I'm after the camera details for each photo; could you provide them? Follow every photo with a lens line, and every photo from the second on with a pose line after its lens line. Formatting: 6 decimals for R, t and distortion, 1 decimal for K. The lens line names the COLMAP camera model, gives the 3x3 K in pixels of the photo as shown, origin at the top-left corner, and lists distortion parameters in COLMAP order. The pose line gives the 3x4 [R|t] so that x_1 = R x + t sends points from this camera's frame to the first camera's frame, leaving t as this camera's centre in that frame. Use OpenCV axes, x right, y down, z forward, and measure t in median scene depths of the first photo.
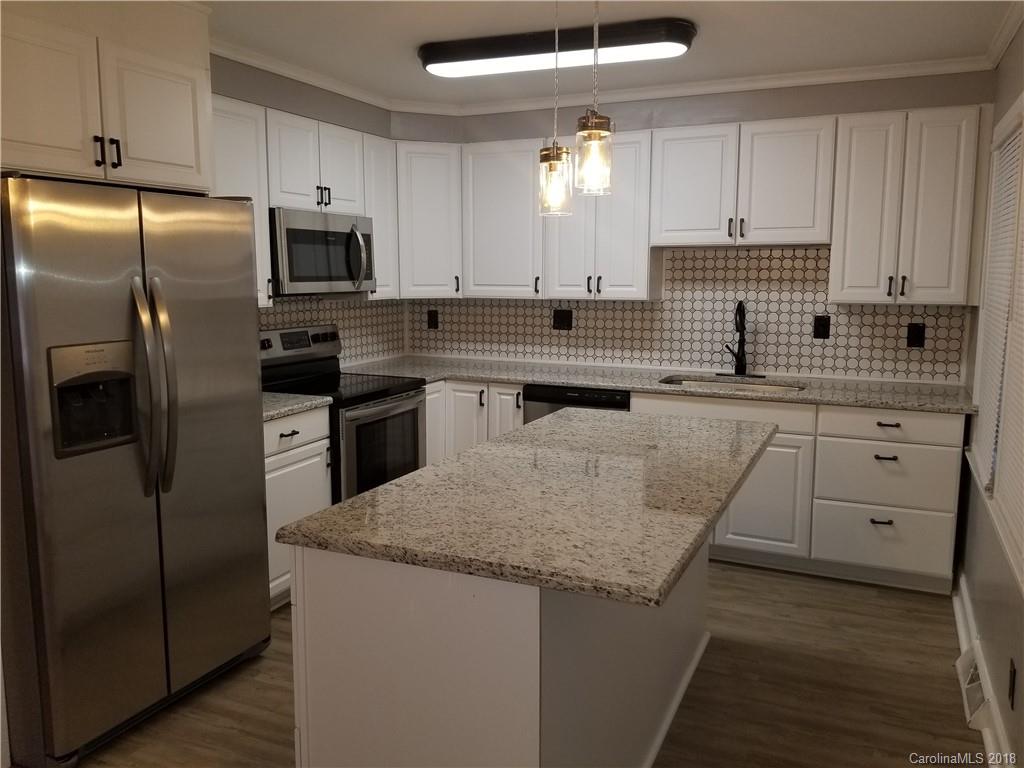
lens RADIAL K [[784.4, 0, 534.2], [0, 784.4, 371.1], [0, 0, 1]] dist [0.087550, -0.160757]
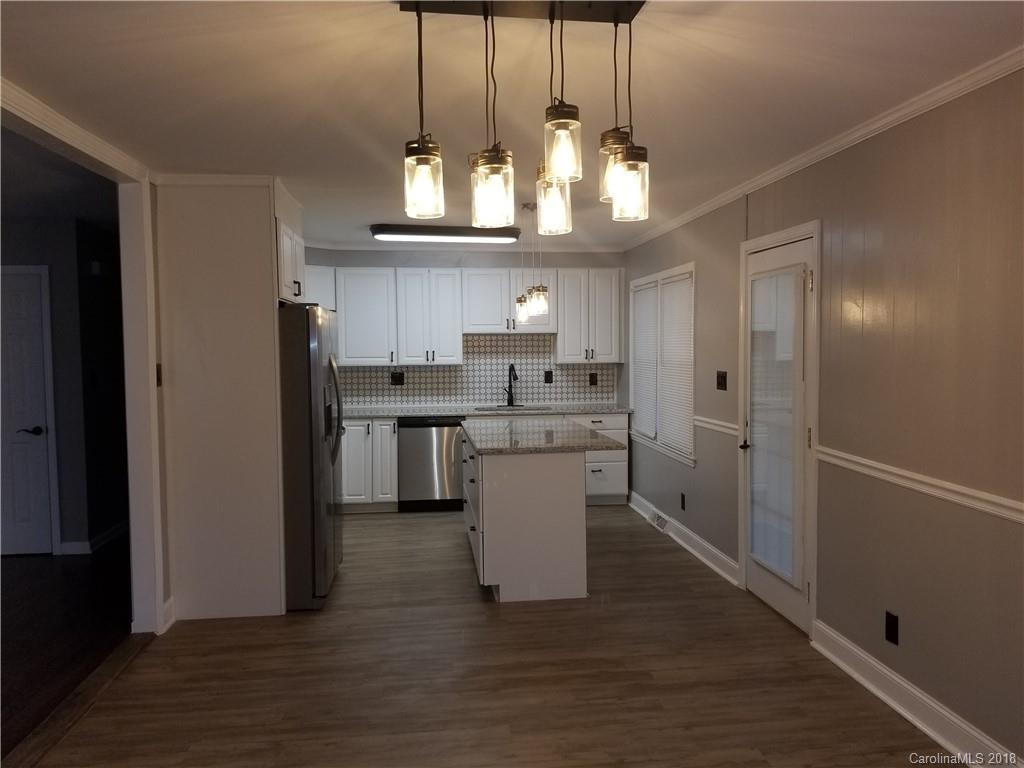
lens RADIAL K [[784.4, 0, 534.2], [0, 784.4, 371.1], [0, 0, 1]] dist [0.087550, -0.160757]
pose [[0.844732, -0.025768, 0.534569, -0.646813], [0.077053, 0.994290, -0.073832, 0.063478], [-0.529614, 0.103558, 0.841893, -0.530970]]
